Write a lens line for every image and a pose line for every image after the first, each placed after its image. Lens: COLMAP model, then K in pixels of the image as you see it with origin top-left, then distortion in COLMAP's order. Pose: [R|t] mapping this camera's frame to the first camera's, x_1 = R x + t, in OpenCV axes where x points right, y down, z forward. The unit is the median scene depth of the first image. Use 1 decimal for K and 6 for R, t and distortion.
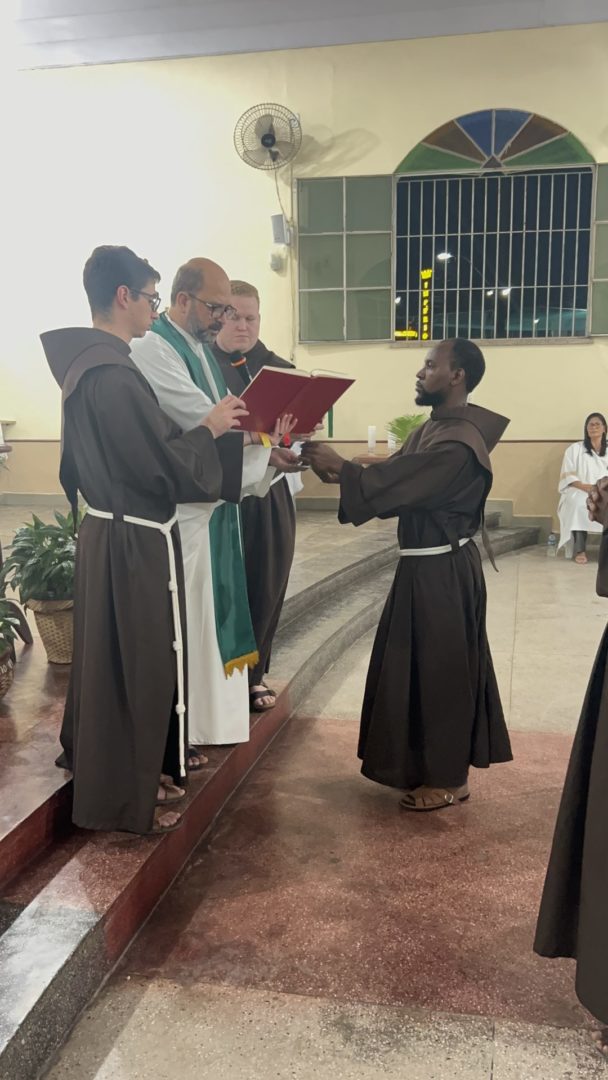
lens RADIAL K [[964.4, 0, 304.0], [0, 964.4, 540.0], [0, 0, 1]] dist [0.068950, -0.111409]
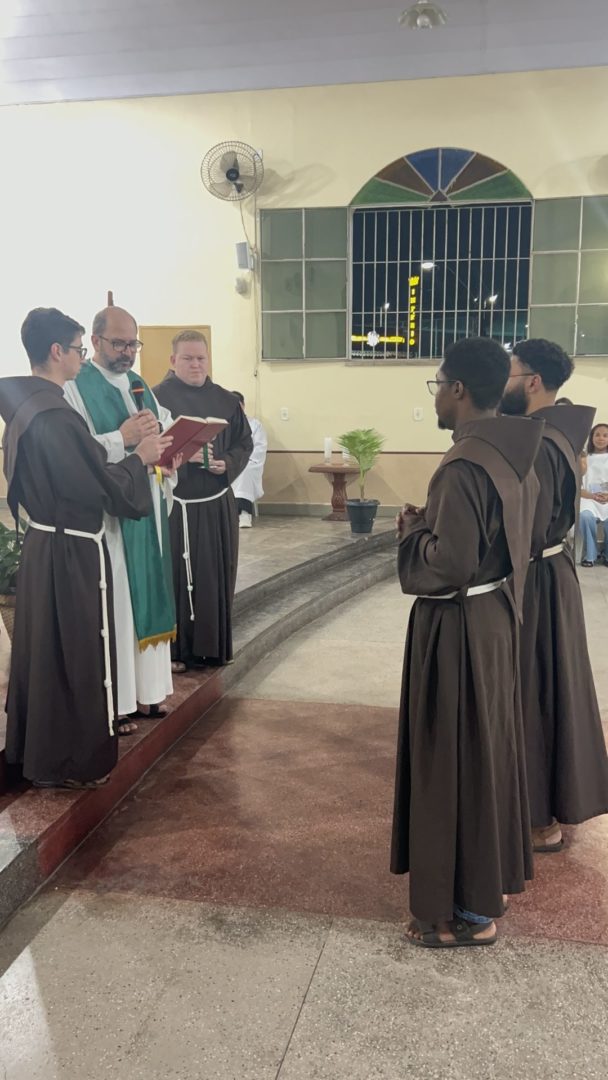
lens RADIAL K [[964.4, 0, 304.0], [0, 964.4, 540.0], [0, 0, 1]] dist [0.068950, -0.111409]
pose [[0.999974, 0.006395, 0.003404, 0.061996], [-0.006393, 0.999979, -0.000856, -0.003899], [-0.003409, 0.000835, 0.999994, -0.125402]]
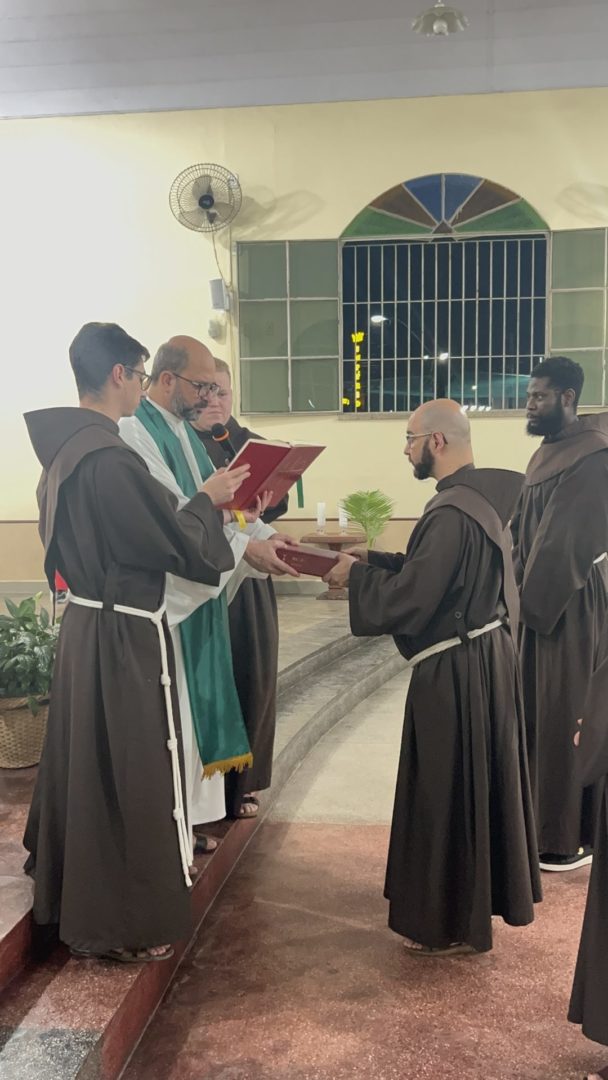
lens RADIAL K [[1087.1, 0, 304.0], [0, 1087.1, 540.0], [0, 0, 1]] dist [0.102185, -0.233631]
pose [[0.997000, -0.009518, 0.076809, -0.040143], [0.015815, 0.996524, -0.081791, 0.002214], [-0.075764, 0.082760, 0.993685, -0.042805]]
